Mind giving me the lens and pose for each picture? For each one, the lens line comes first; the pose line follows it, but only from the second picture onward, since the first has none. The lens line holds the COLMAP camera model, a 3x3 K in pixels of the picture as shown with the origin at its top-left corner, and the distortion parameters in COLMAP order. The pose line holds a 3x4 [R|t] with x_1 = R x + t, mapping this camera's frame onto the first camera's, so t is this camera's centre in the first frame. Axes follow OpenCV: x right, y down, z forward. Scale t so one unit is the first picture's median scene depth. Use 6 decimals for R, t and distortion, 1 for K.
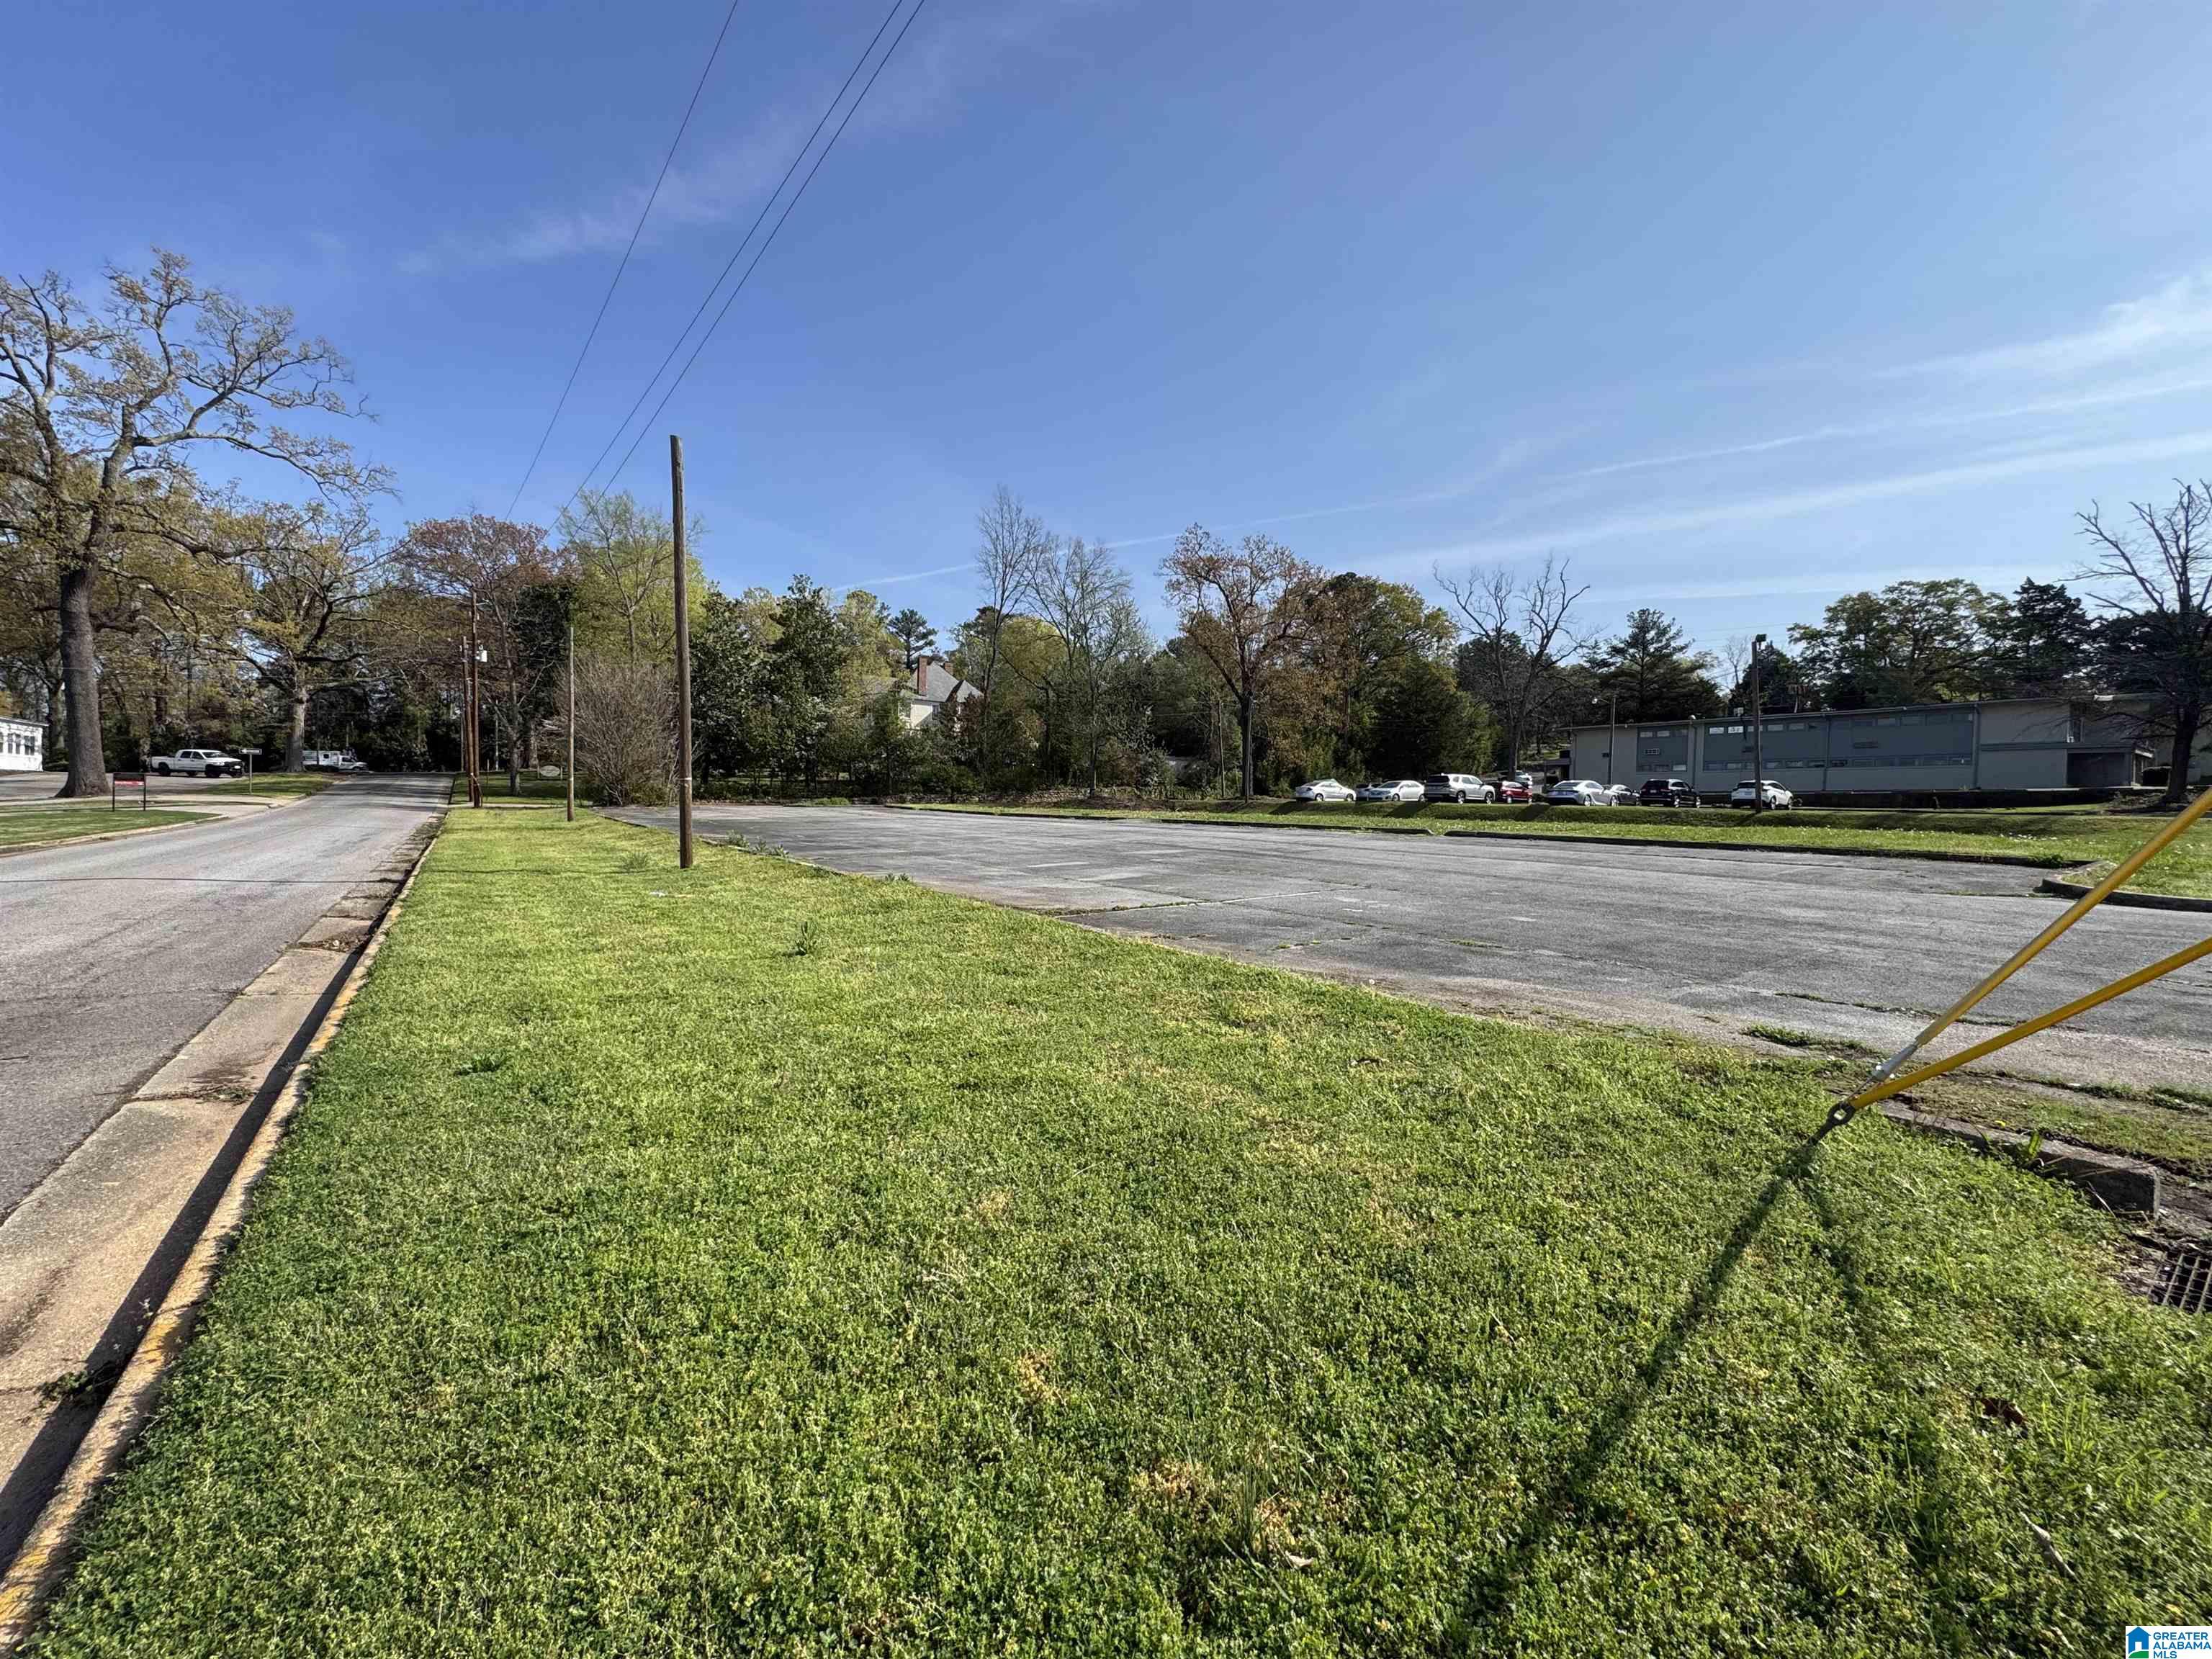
lens RADIAL K [[885.3, 0, 1099.0], [0, 885.3, 805.1], [0, 0, 1]] dist [-0.002417, 0.000650]
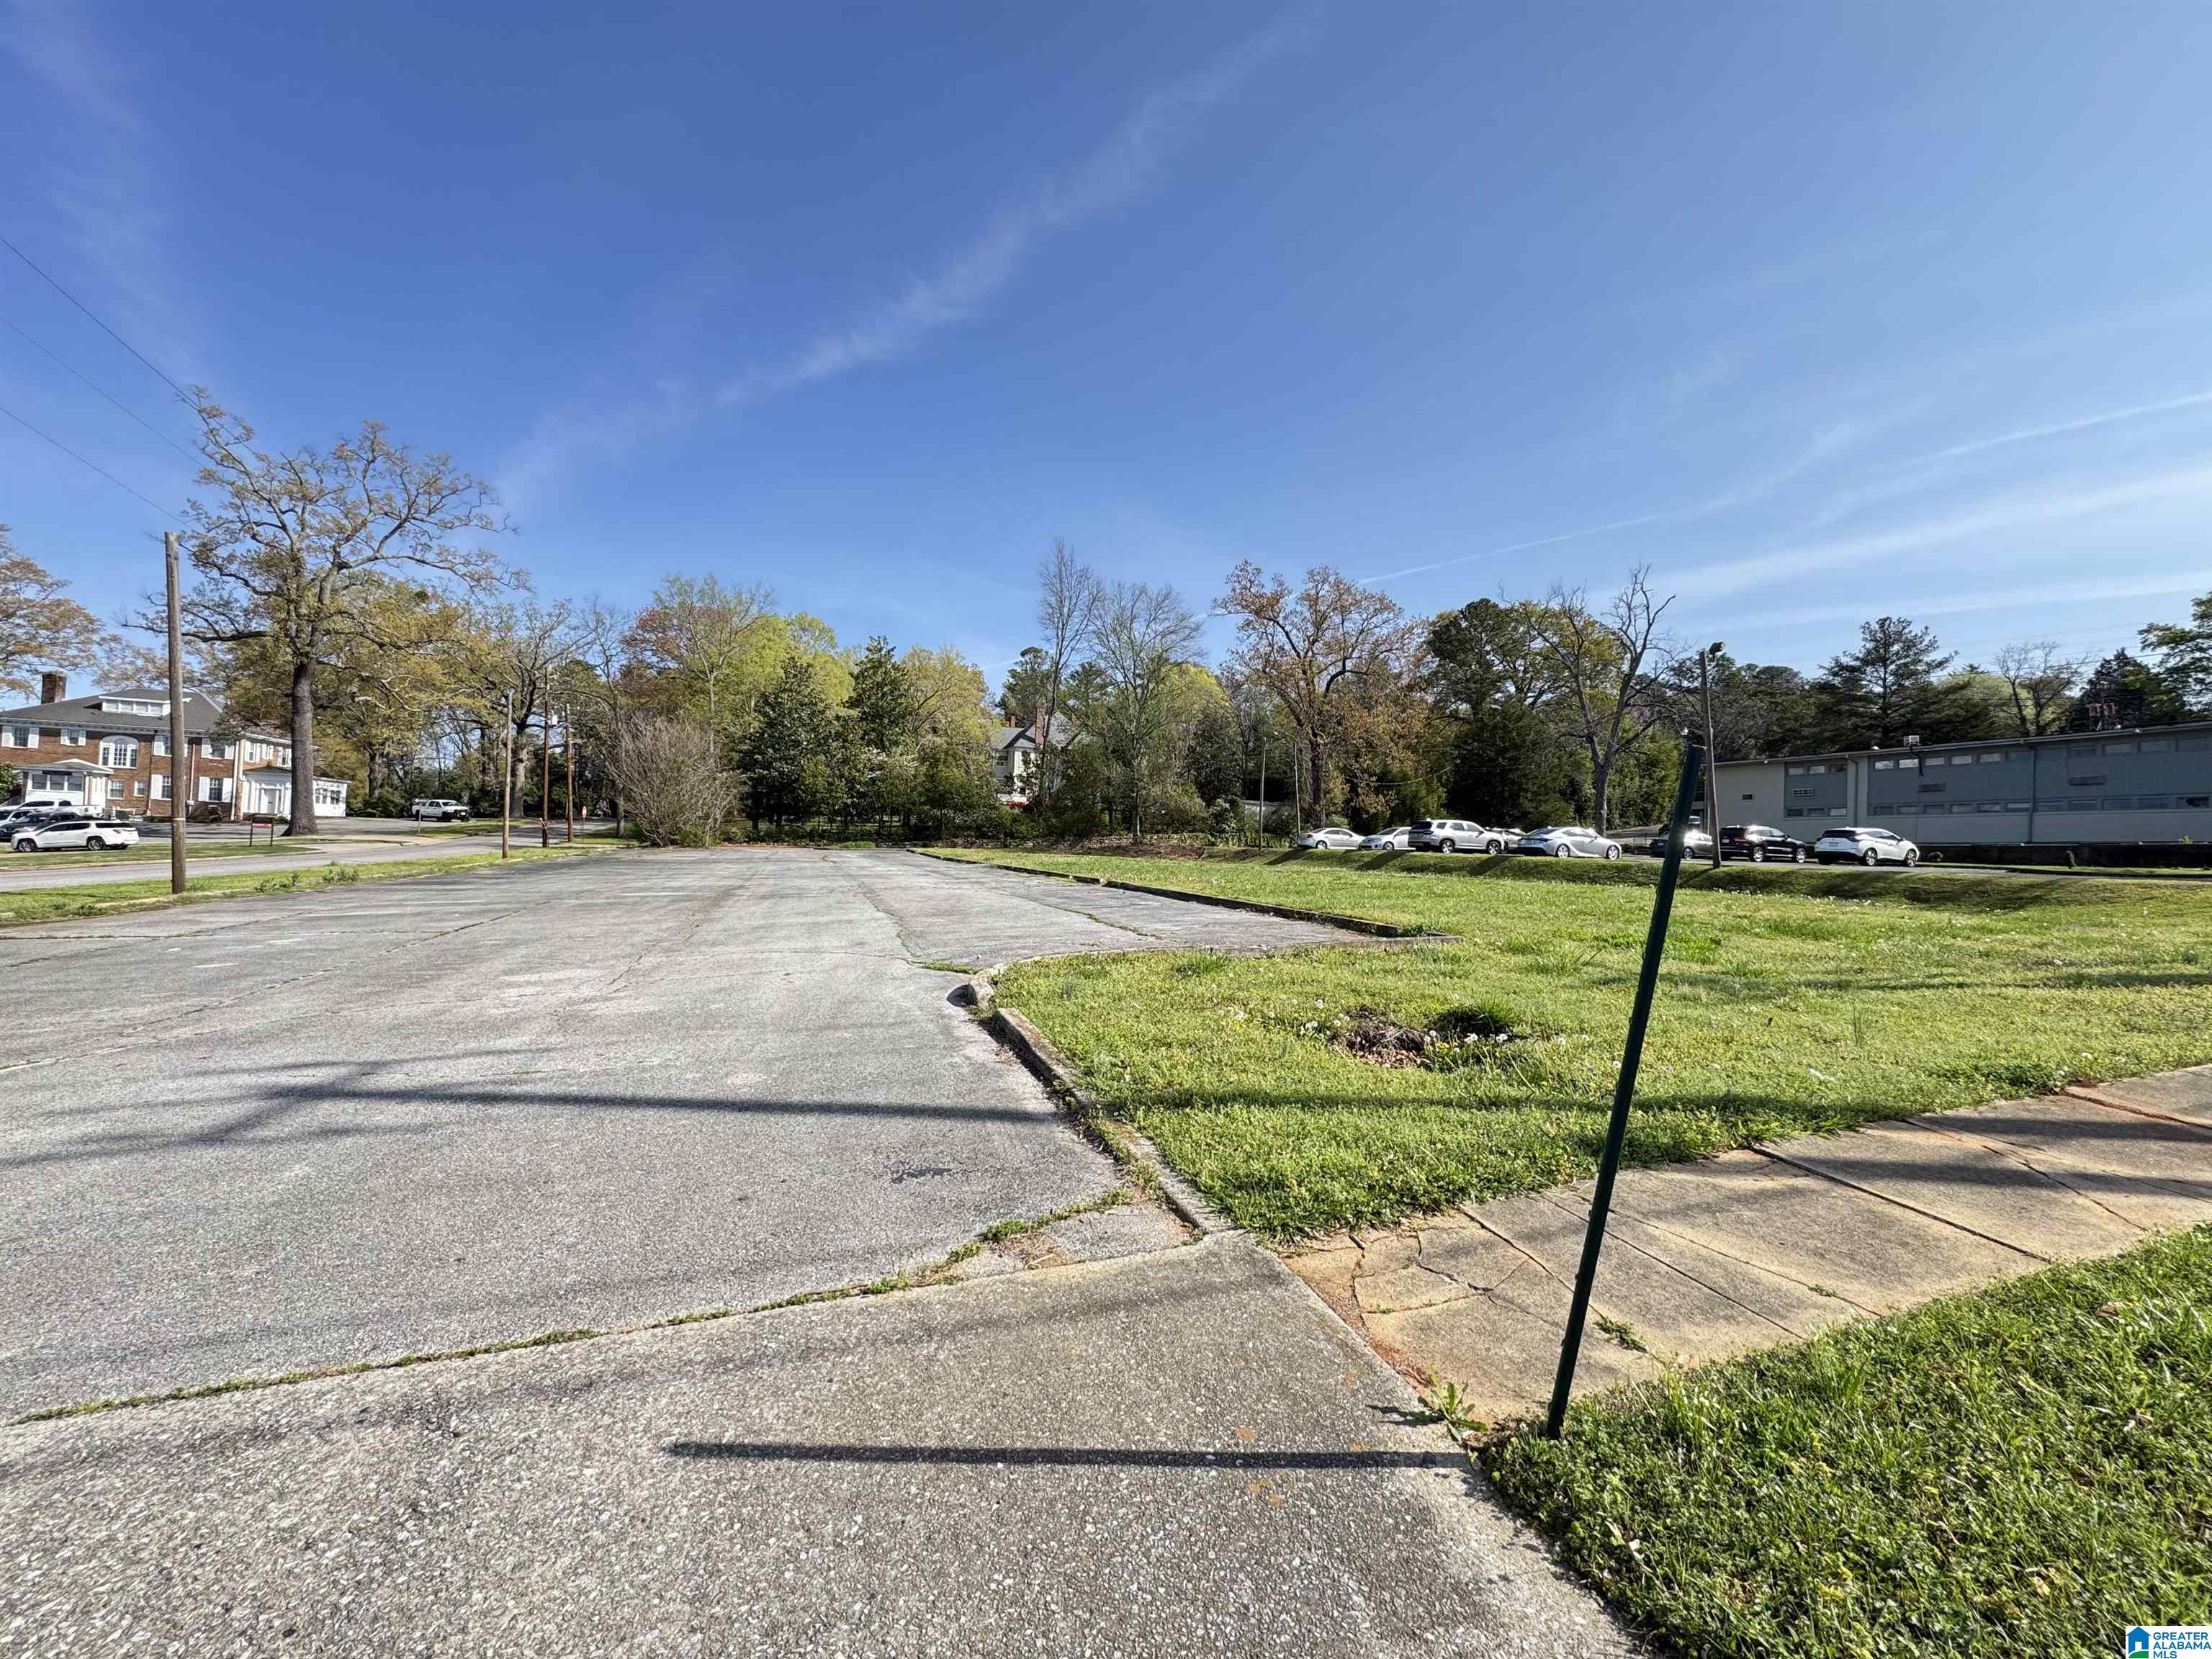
lens RADIAL K [[885.3, 0, 1105.7], [0, 885.3, 824.2], [0, 0, 1]] dist [-0.002417, 0.000650]
pose [[0.959970, 0.002346, -0.280093, 0.258182], [-0.011163, 0.999491, -0.029886, -0.000232], [0.279881, 0.031816, 0.959507, 0.048044]]
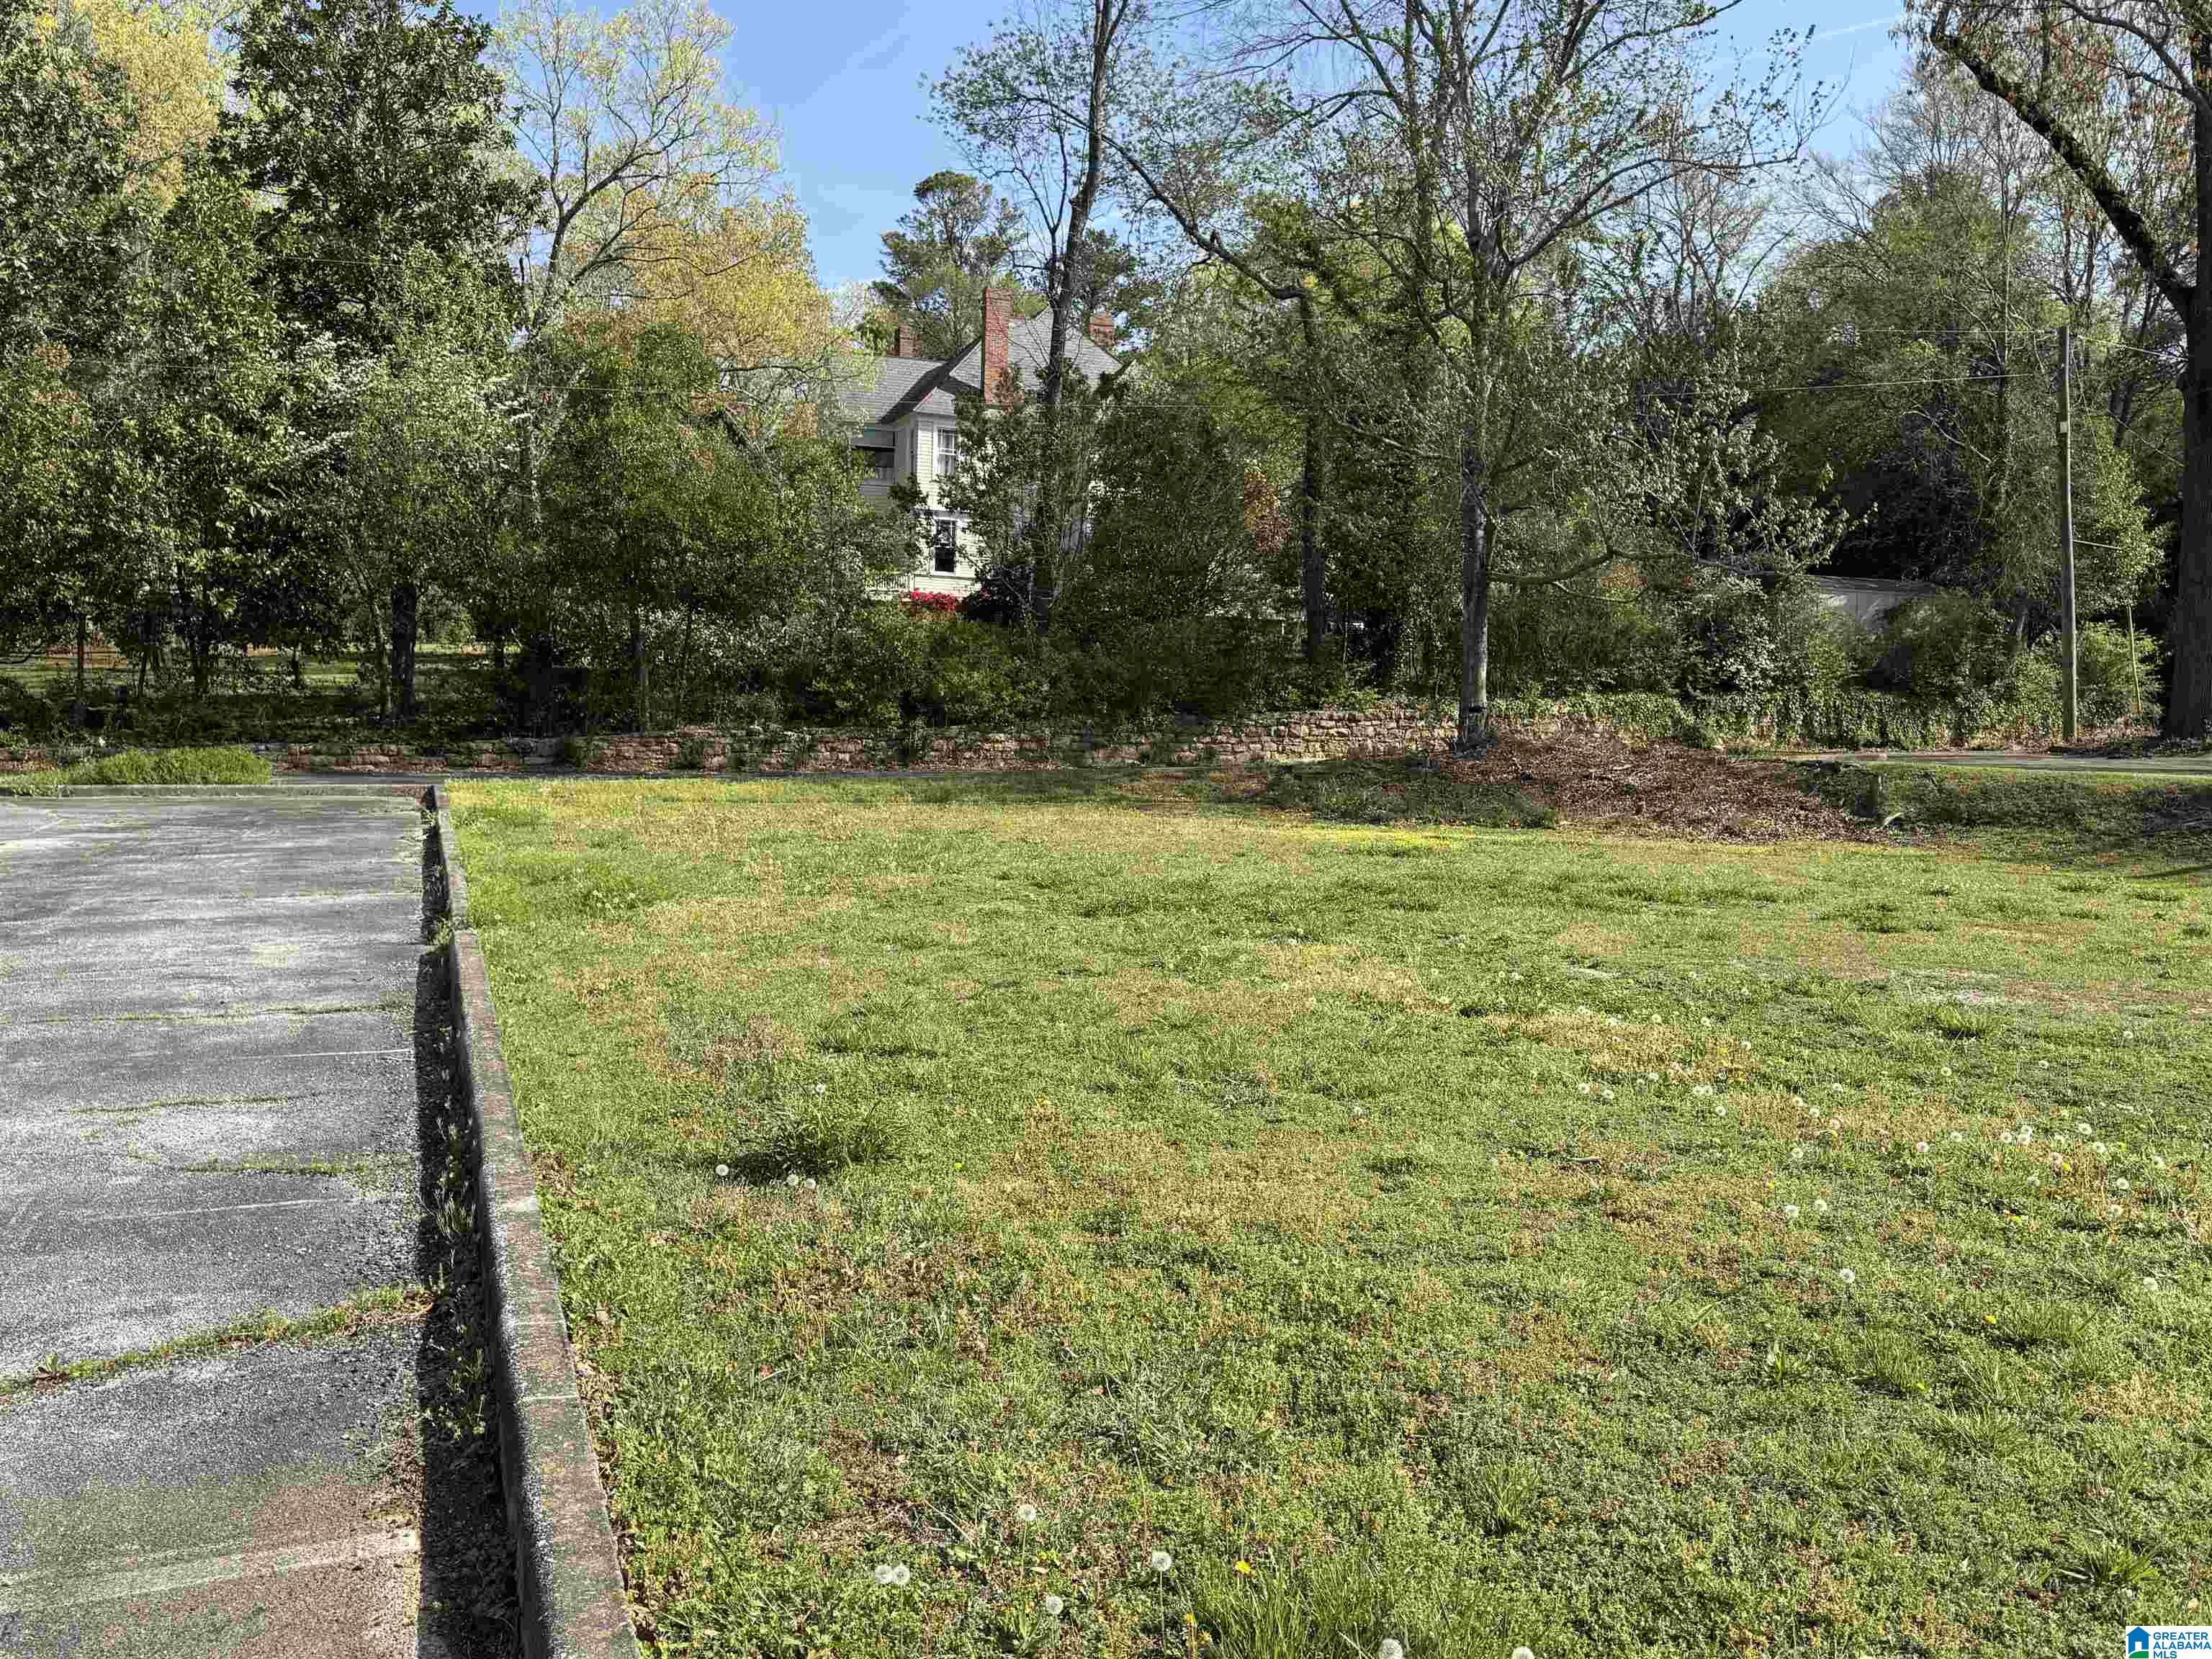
lens RADIAL K [[1837.9, 0, 1116.0], [0, 1837.9, 842.1], [0, 0, 1]] dist [0.128825, -0.215102]
pose [[0.964678, 0.022014, -0.262510, 0.034161], [-0.005380, 0.997941, 0.063916, -0.014379], [0.263377, -0.060246, 0.962810, 0.557374]]
